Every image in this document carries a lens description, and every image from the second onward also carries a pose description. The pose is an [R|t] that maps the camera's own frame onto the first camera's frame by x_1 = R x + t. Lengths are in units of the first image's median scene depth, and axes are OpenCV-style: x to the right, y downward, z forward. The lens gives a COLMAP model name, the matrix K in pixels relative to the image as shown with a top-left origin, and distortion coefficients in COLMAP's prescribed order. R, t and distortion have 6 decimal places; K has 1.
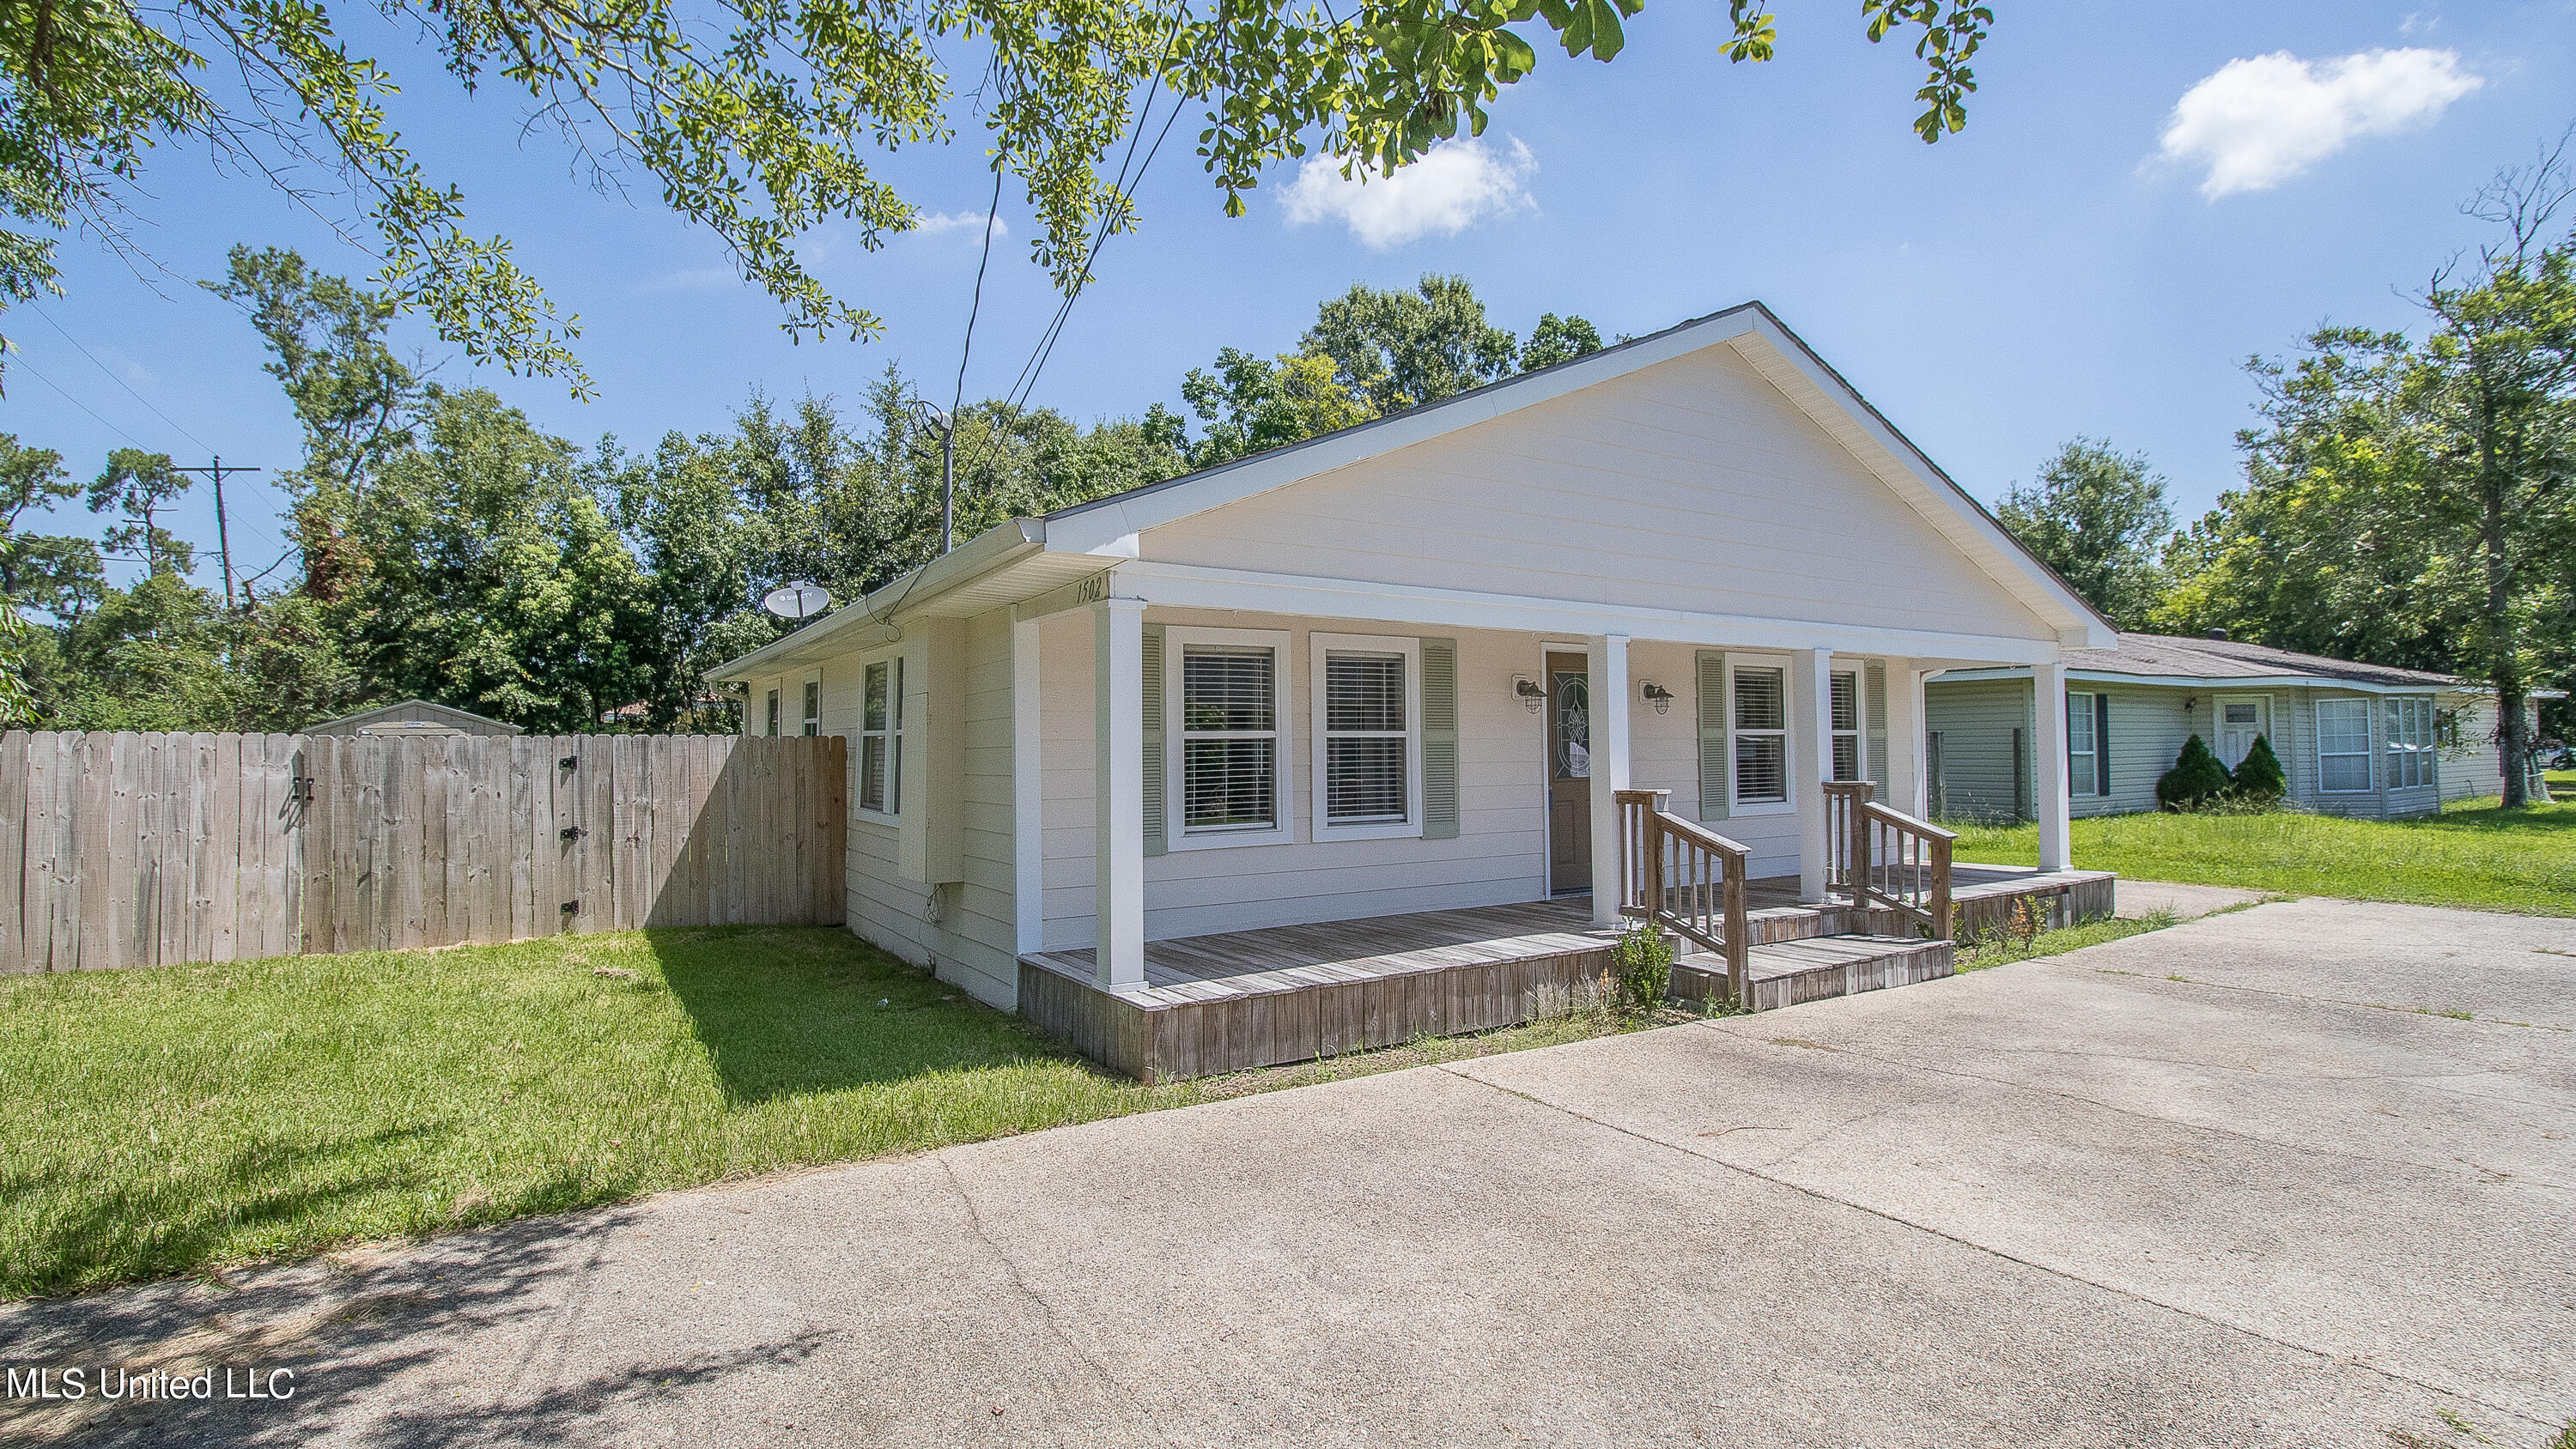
lens RADIAL K [[1220.1, 0, 1292.6], [0, 1220.1, 721.6], [0, 0, 1]] dist [-0.014175, -0.006629]
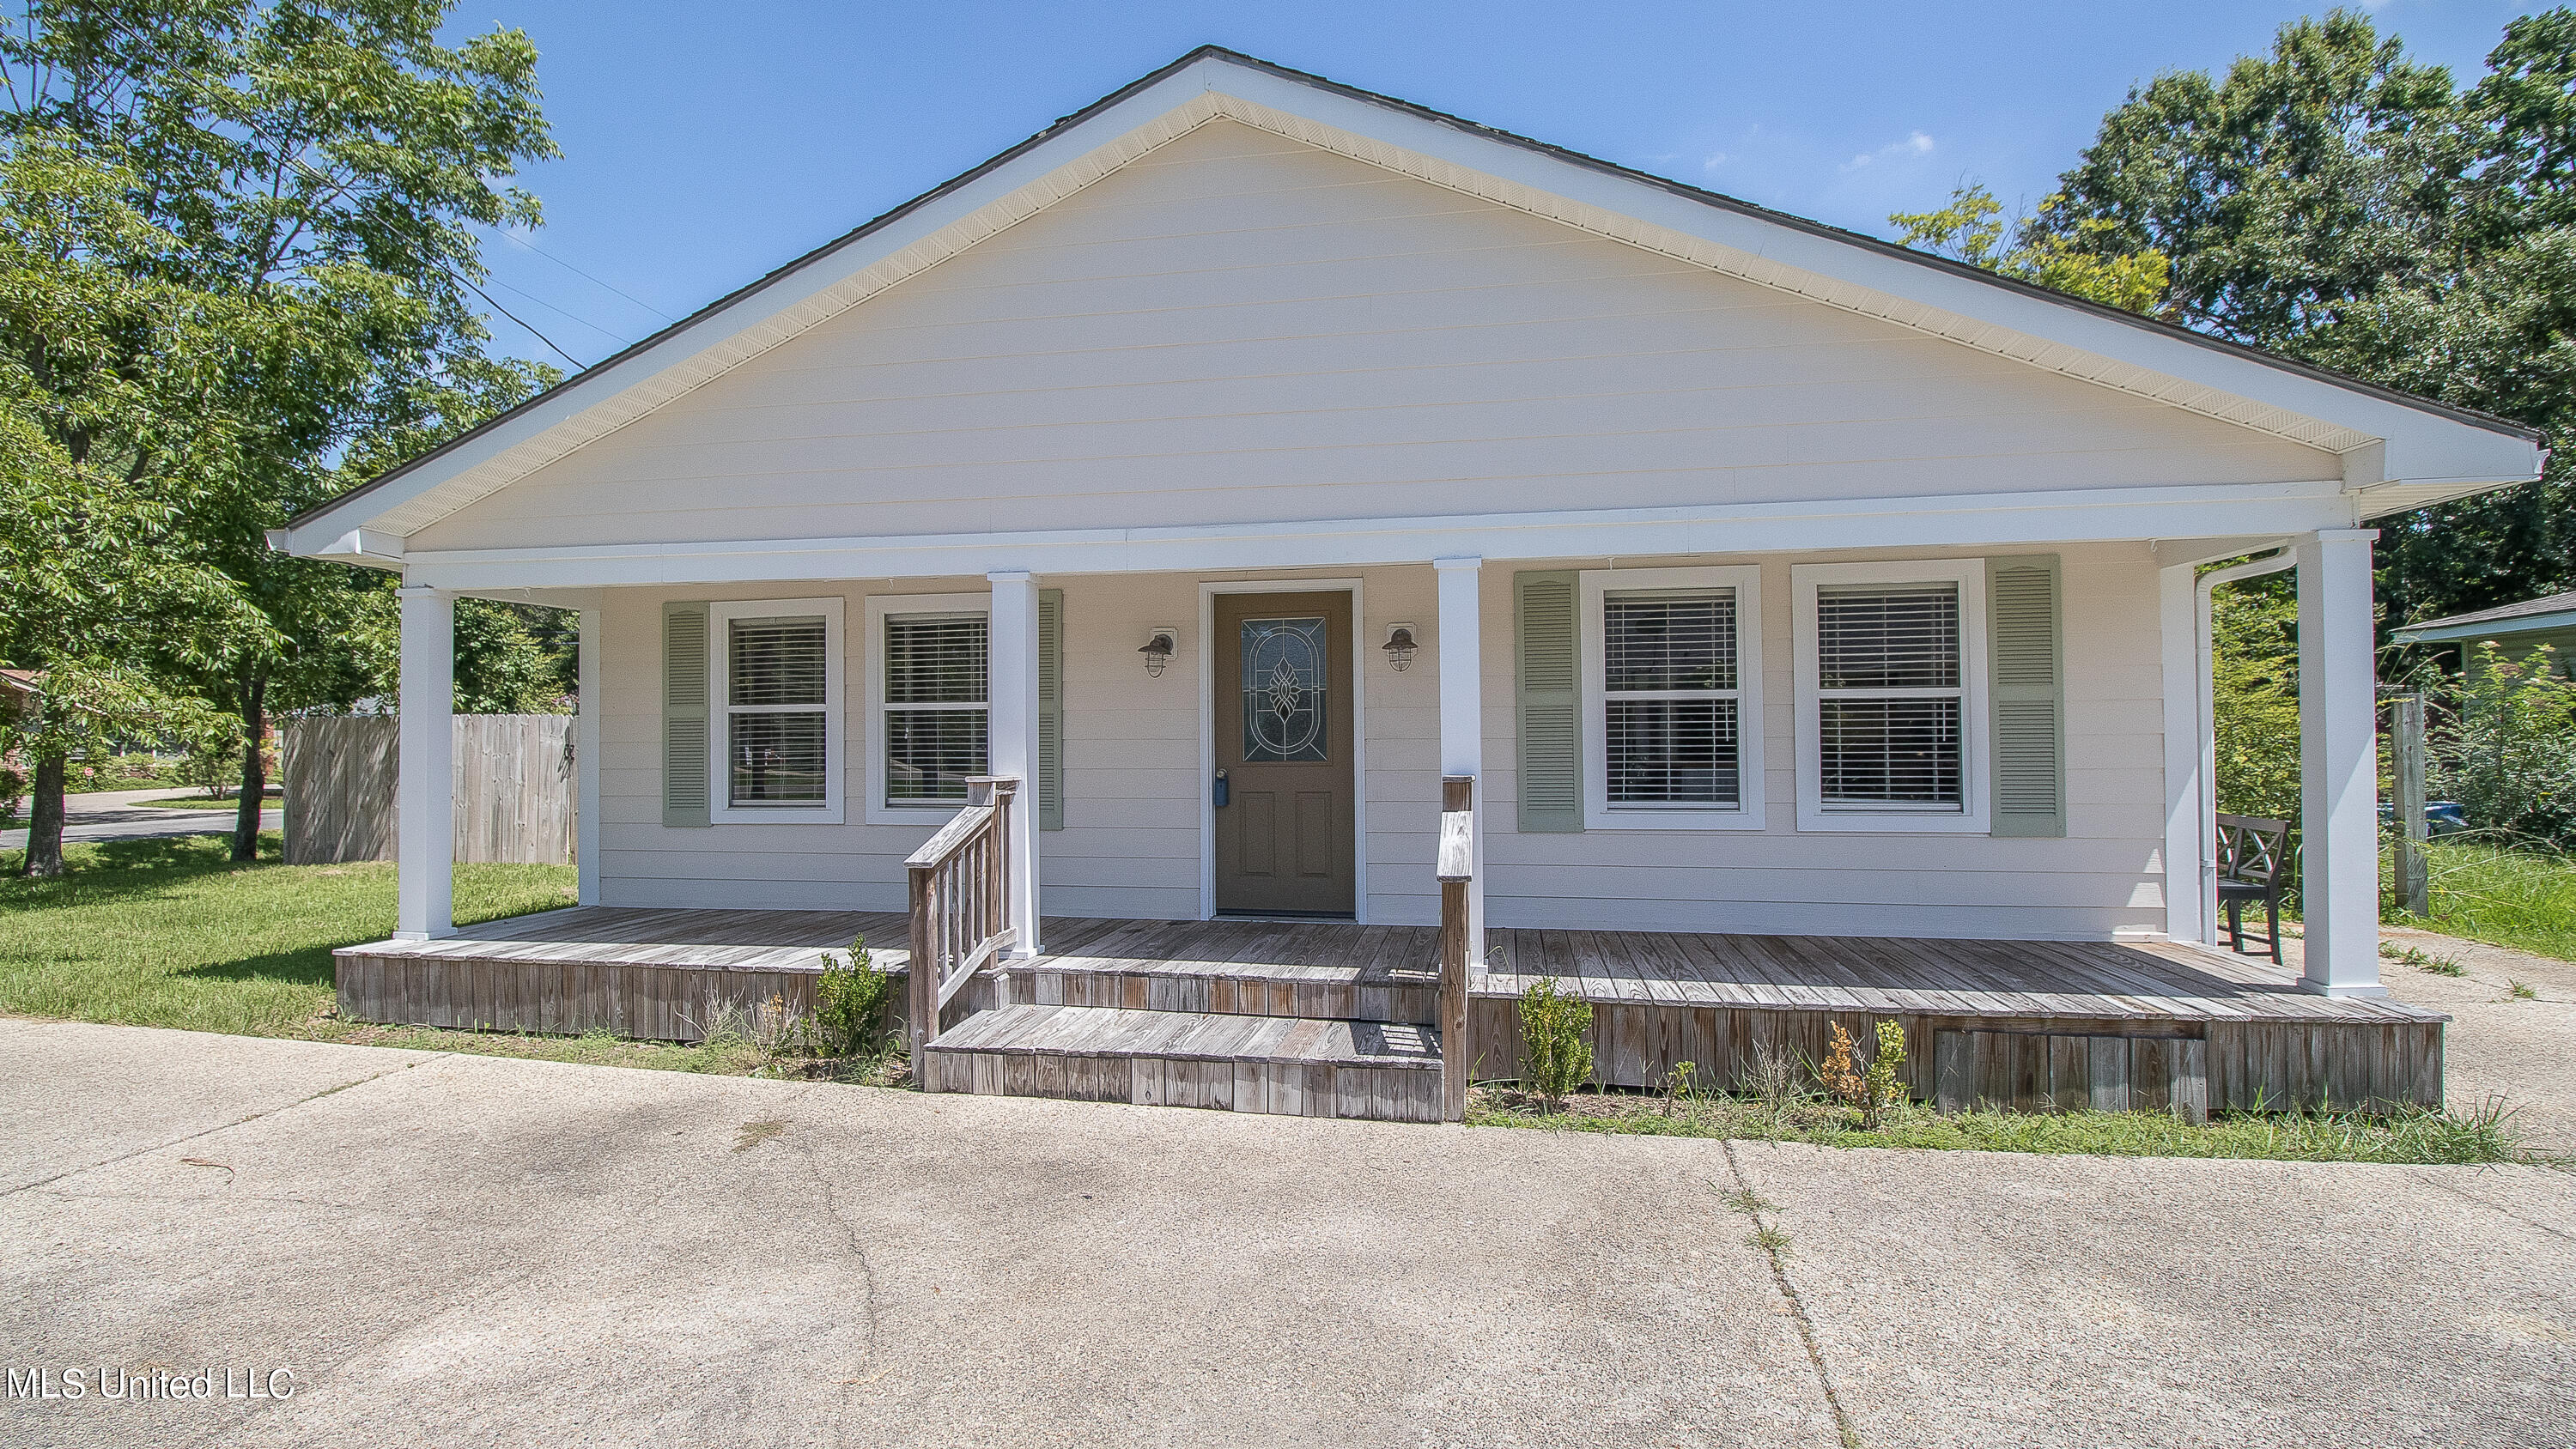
lens RADIAL K [[1220.1, 0, 1277.8], [0, 1220.1, 721.6], [0, 0, 1]] dist [-0.014175, -0.006629]
pose [[0.737438, -0.002474, -0.675411, 0.716988], [0.023539, 0.999480, 0.022040, 0.006585], [0.675005, -0.032151, 0.737112, 0.432010]]
